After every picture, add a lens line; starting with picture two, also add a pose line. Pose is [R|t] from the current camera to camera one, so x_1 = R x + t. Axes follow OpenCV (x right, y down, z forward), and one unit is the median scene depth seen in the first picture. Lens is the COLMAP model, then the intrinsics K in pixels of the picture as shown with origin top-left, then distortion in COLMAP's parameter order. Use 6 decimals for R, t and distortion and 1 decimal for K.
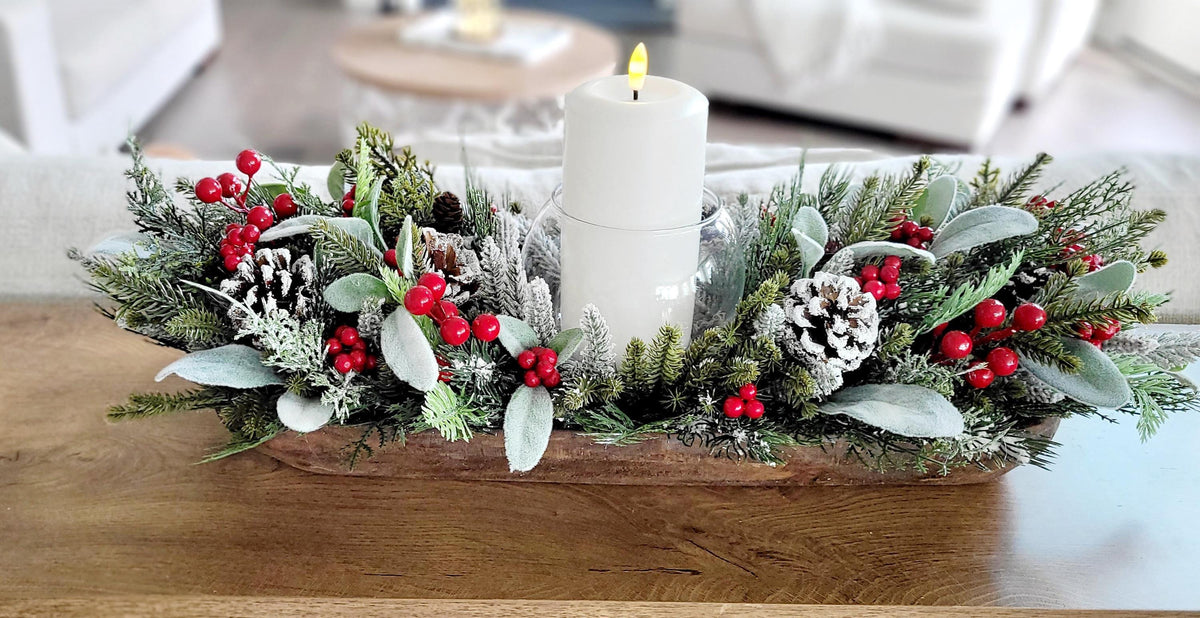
lens RADIAL K [[1038.0, 0, 521.9], [0, 1038.0, 307.7], [0, 0, 1]] dist [0.016284, 0.000049]
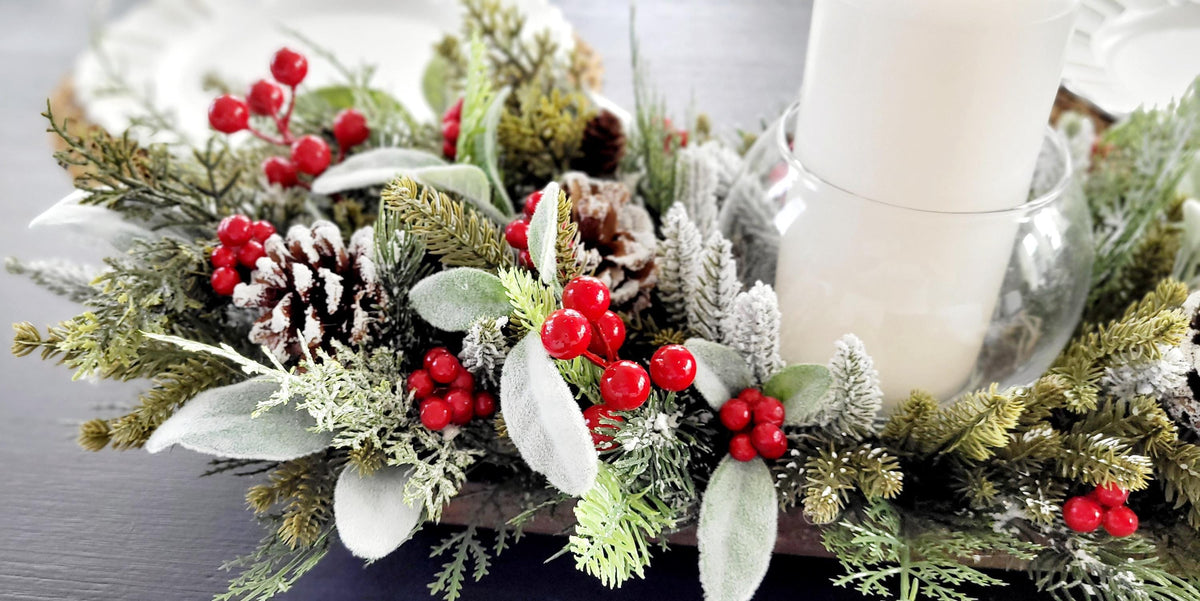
lens RADIAL K [[1049.7, 0, 541.9], [0, 1049.7, 303.1], [0, 0, 1]] dist [-0.004151, -0.003705]
pose [[0.996039, 0.035117, -0.081684, -0.061574], [-0.020870, 0.985372, 0.169134, -0.119130], [0.086429, -0.166759, 0.982202, 0.395831]]
